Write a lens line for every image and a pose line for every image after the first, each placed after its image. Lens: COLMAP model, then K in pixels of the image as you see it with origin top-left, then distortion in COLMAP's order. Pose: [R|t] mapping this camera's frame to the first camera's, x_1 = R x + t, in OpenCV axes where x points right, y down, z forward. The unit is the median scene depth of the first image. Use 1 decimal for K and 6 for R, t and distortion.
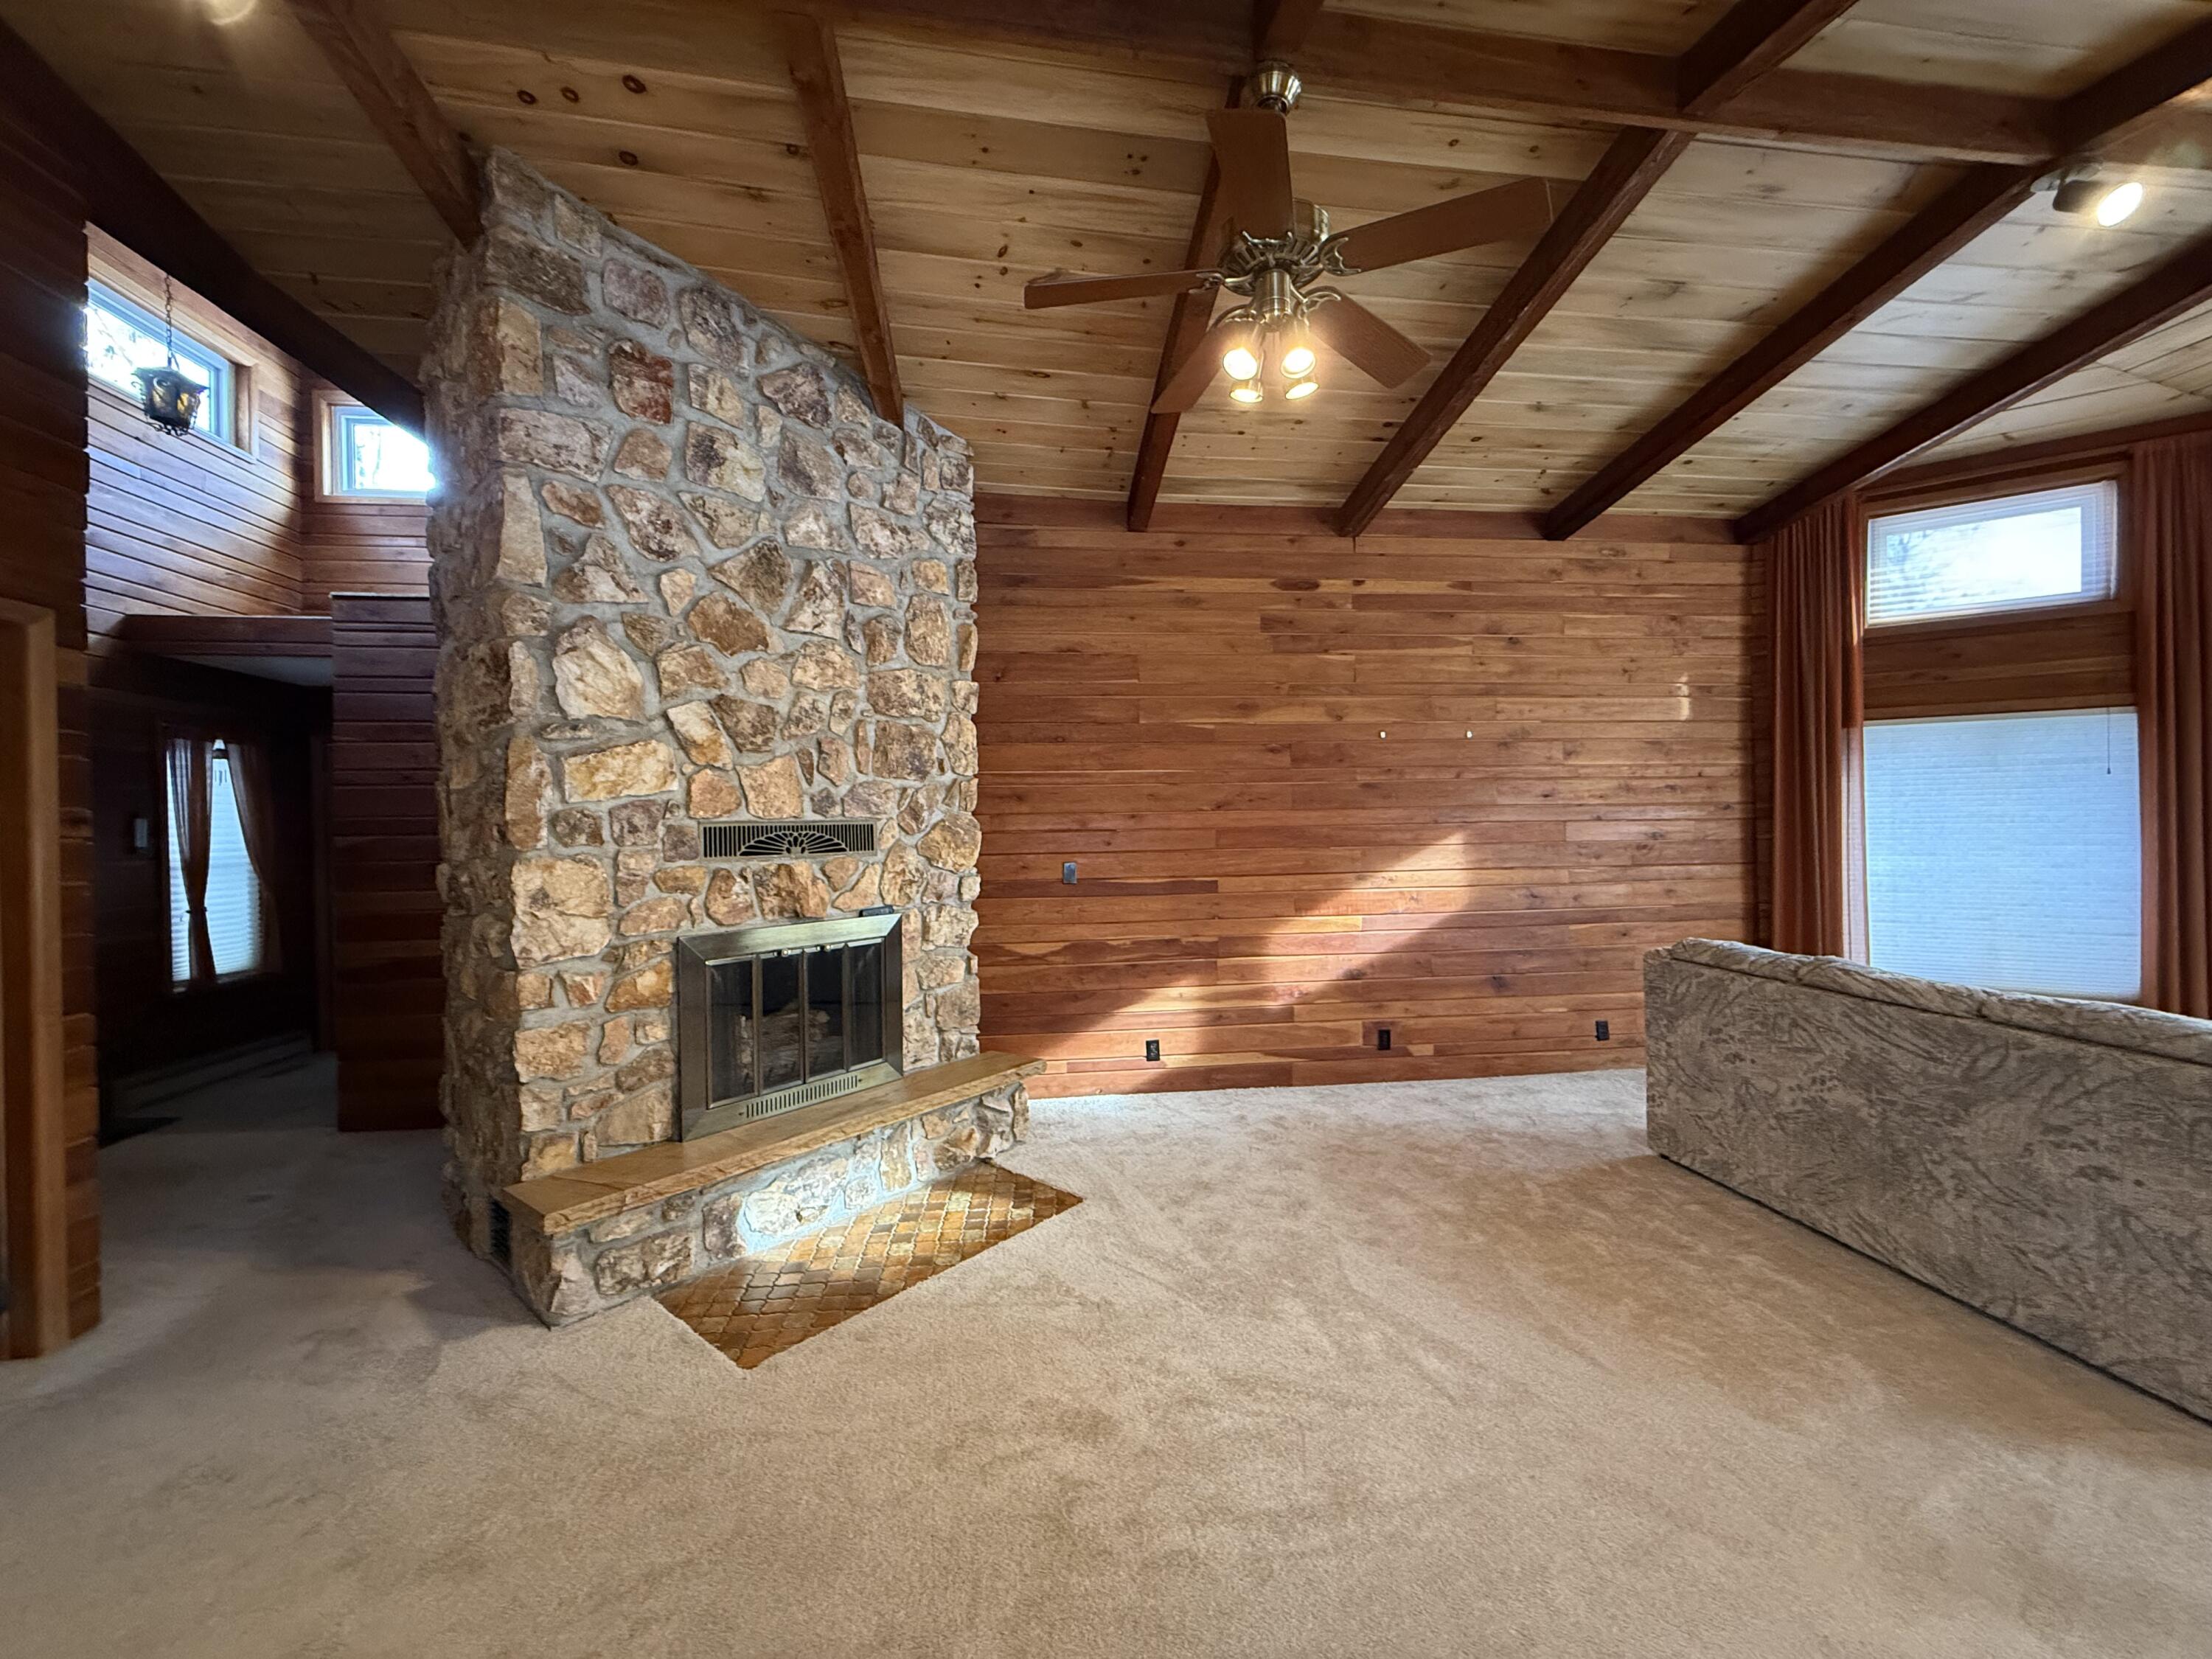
lens RADIAL K [[877.4, 0, 1101.0], [0, 877.4, 833.0], [0, 0, 1]] dist [-0.000946, -0.000161]
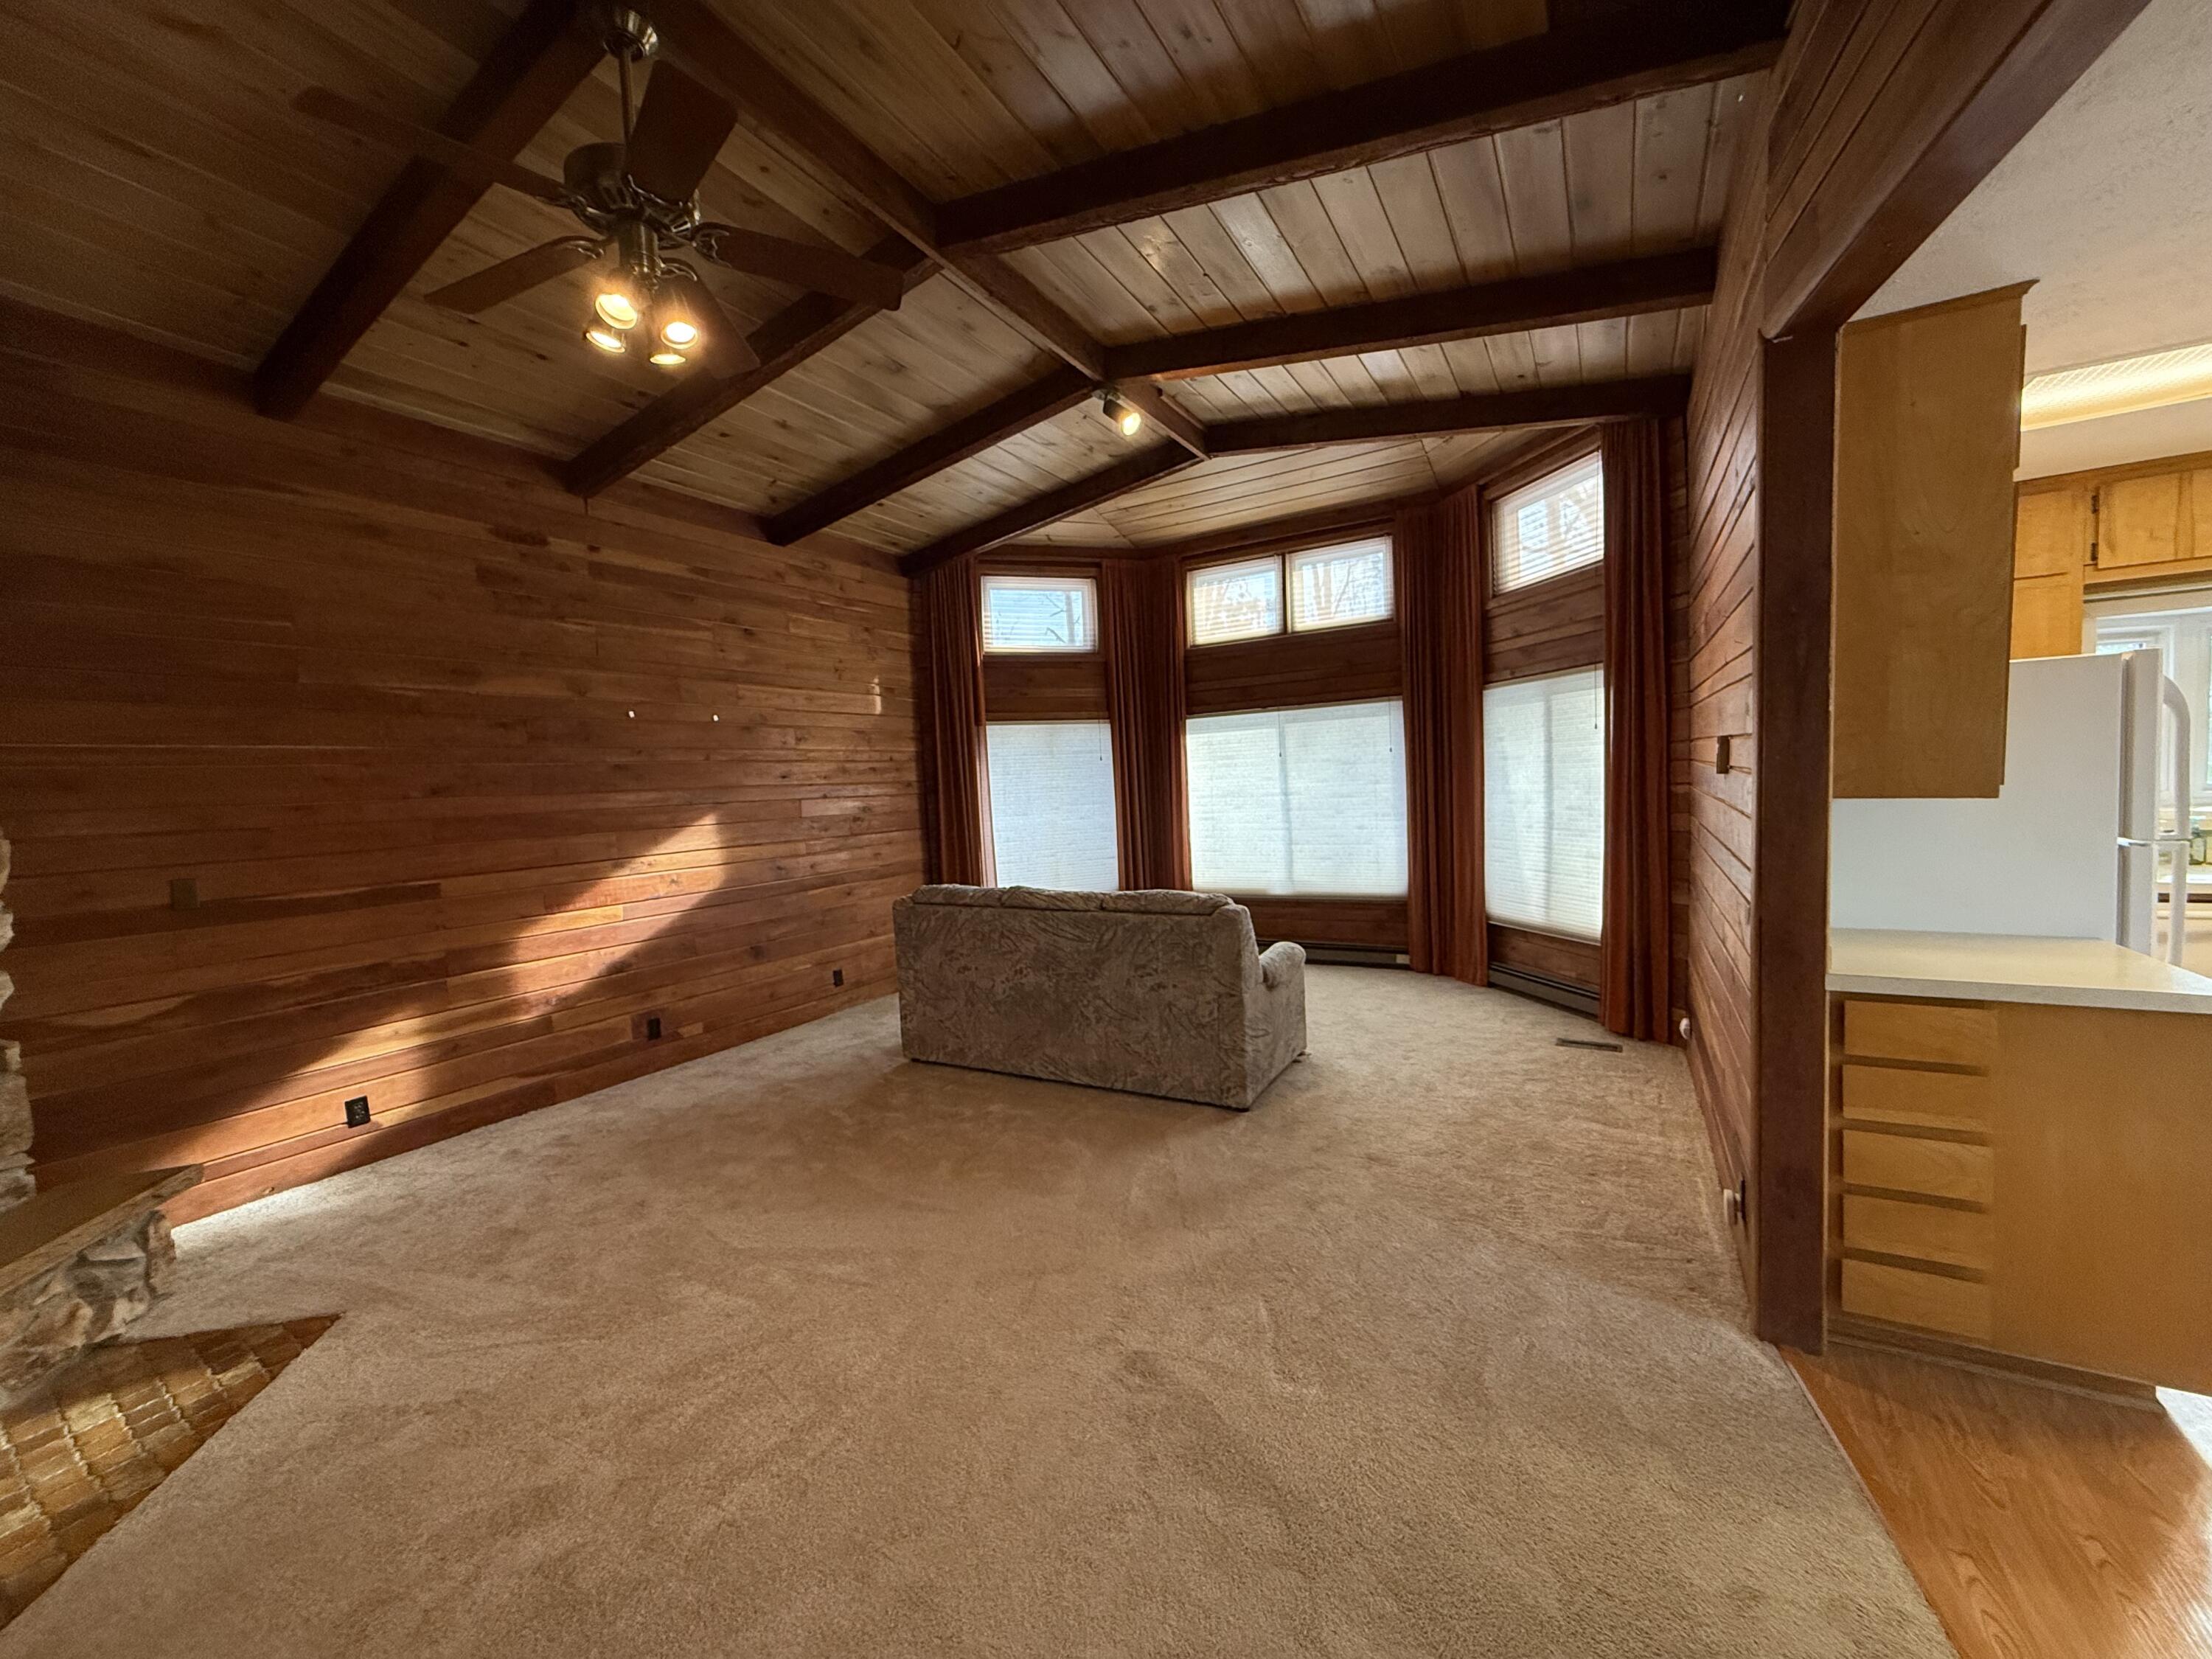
lens RADIAL K [[877.4, 0, 1102.3], [0, 877.4, 833.1], [0, 0, 1]] dist [-0.000946, -0.000161]
pose [[0.601294, -0.058156, 0.796909, -0.148207], [0.045836, 0.998216, 0.038261, 0.004907], [-0.797712, 0.013521, 0.602887, 0.014542]]
